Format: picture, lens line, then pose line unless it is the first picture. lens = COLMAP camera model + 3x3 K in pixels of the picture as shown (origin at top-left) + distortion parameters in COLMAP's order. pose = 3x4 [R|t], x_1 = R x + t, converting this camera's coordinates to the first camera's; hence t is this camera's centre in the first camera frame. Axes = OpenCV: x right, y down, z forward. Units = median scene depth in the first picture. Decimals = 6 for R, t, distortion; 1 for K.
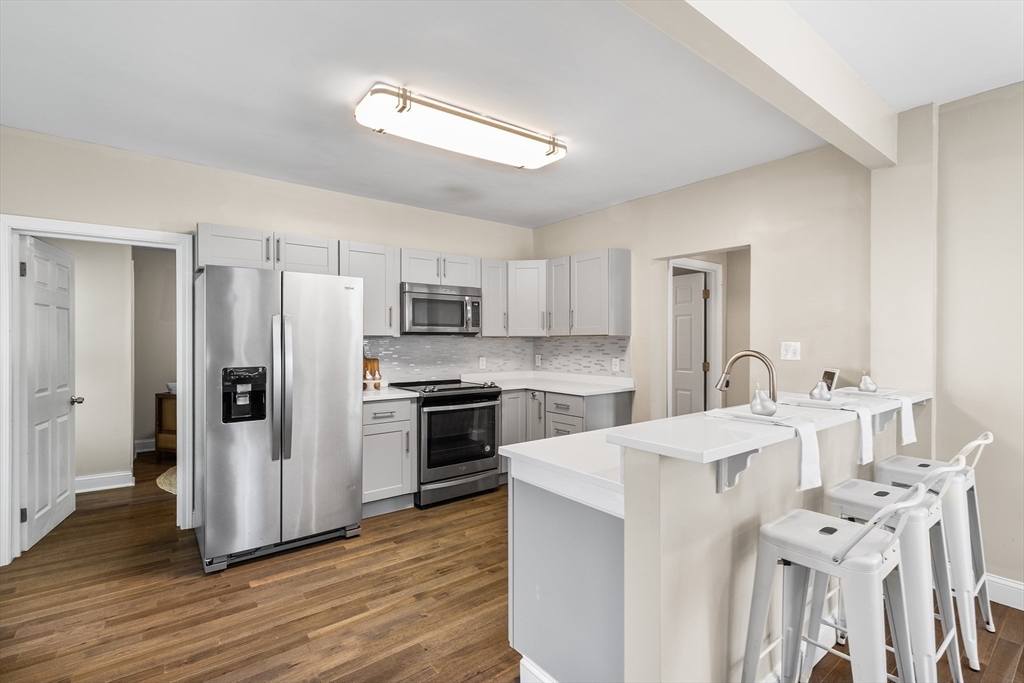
lens RADIAL K [[471.5, 0, 517.7], [0, 471.5, 341.8], [0, 0, 1]] dist [0.000904, 0.000265]
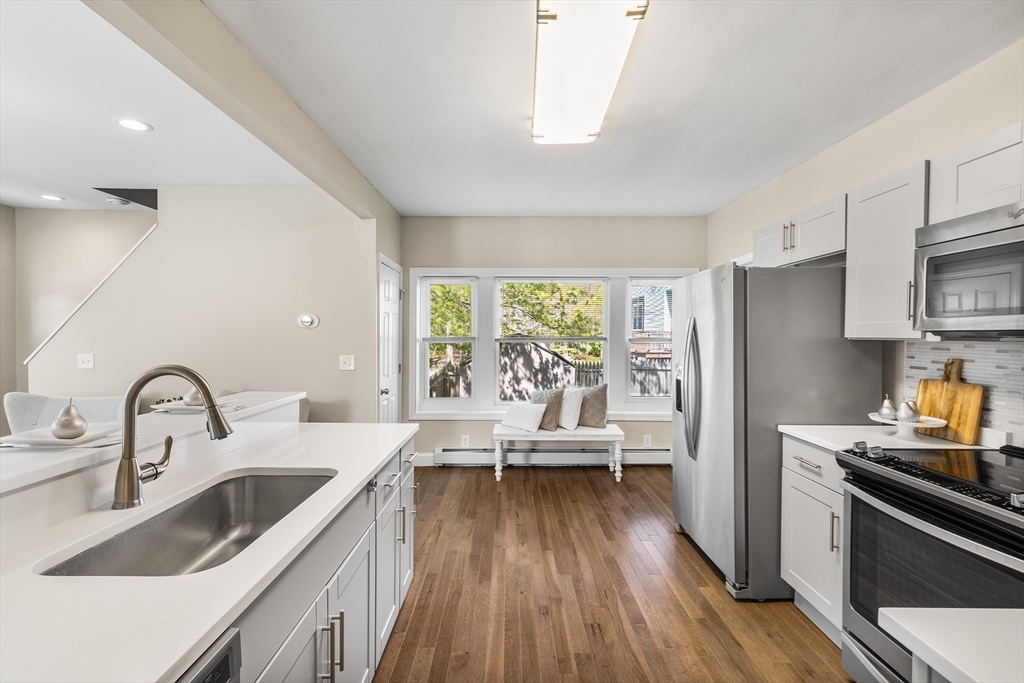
lens RADIAL K [[465.9, 0, 512.0], [0, 465.9, 341.5], [0, 0, 1]] dist [0.000992, 0.000094]
pose [[-0.613118, 0.010819, -0.789917, 0.427678], [-0.010773, 0.999699, 0.022054, -0.017057], [0.789918, 0.022032, -0.612817, 1.049288]]
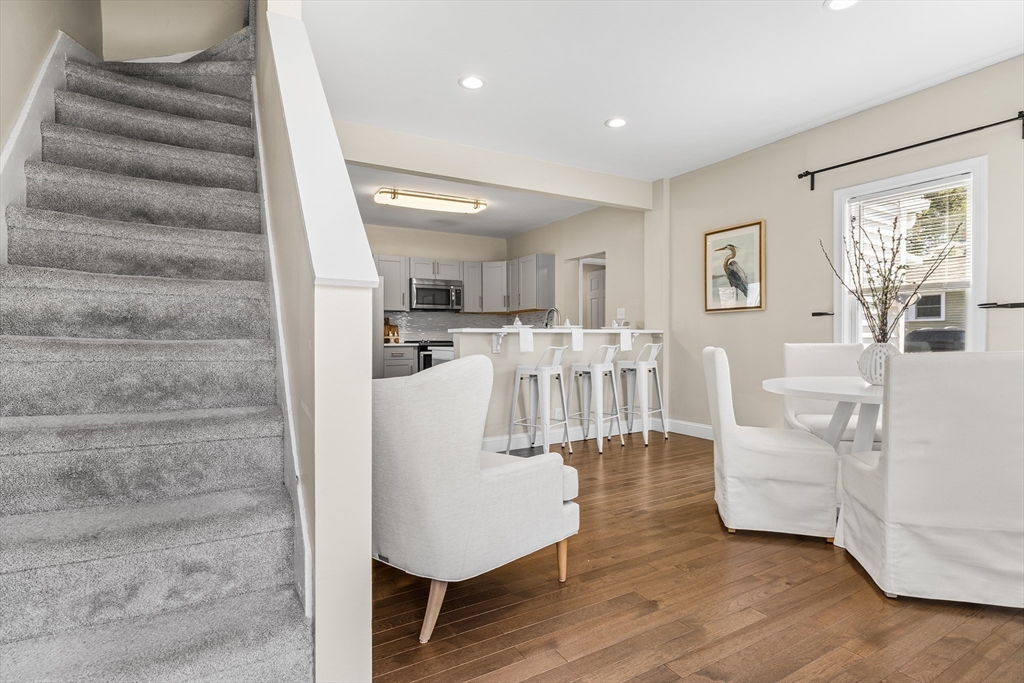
lens RADIAL K [[510.4, 0, 515.2], [0, 510.4, 338.6], [0, 0, 1]] dist [-0.002322, -0.000097]
pose [[0.990459, -0.005394, -0.137706, 0.400326], [0.004840, 0.999979, -0.004352, 0.104497], [0.137726, 0.003644, 0.990464, -0.792333]]
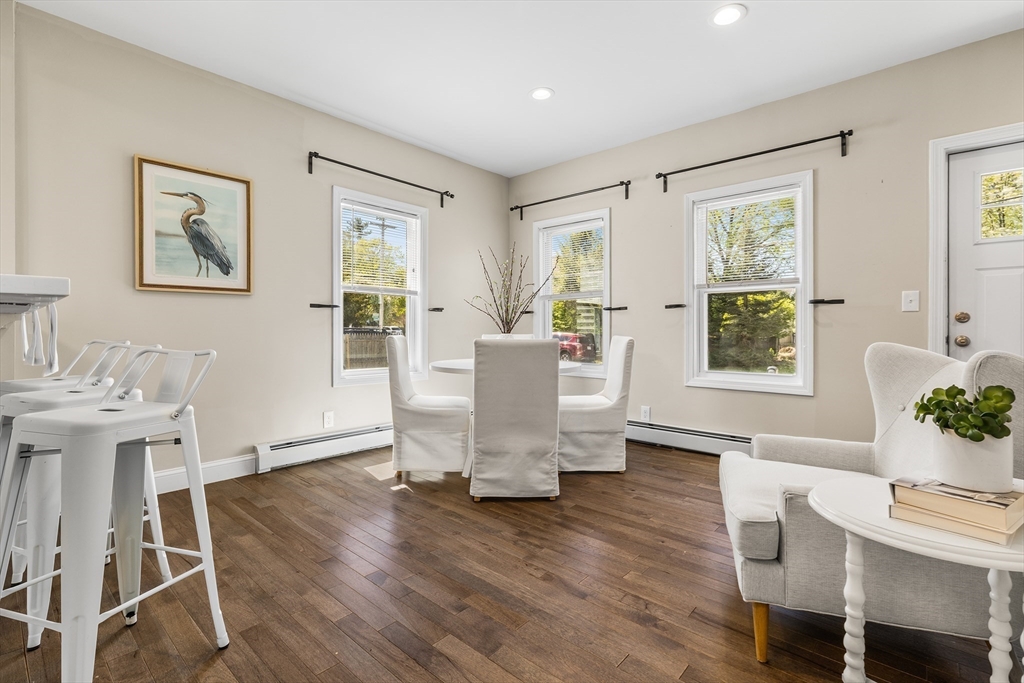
lens RADIAL K [[472.2, 0, 515.5], [0, 472.2, 332.0], [0, 0, 1]] dist [0.001097, 0.000347]
pose [[-0.178413, -0.006546, 0.983934, -0.135003], [0.005151, 0.999958, 0.007587, 0.099094], [-0.983942, 0.006422, -0.178372, 0.156723]]
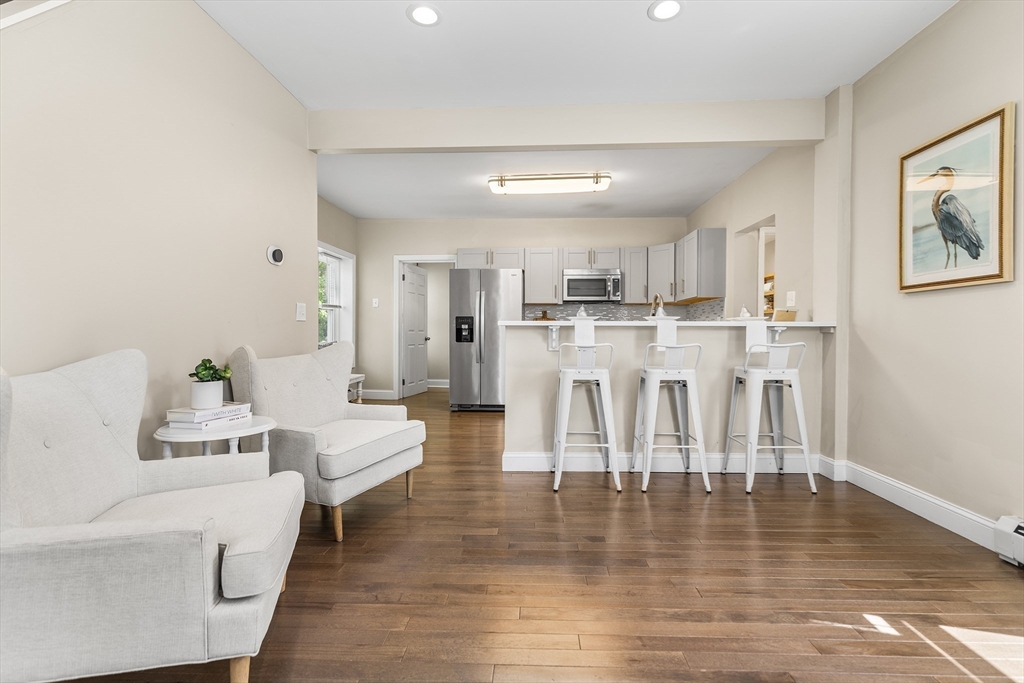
lens RADIAL K [[472.2, 0, 515.5], [0, 472.2, 332.0], [0, 0, 1]] dist [0.001097, 0.000347]
pose [[0.756461, 0.000581, -0.654038, 0.740331], [-0.004127, 0.999984, -0.003886, 0.100340], [0.654026, 0.005638, 0.756451, -0.336376]]
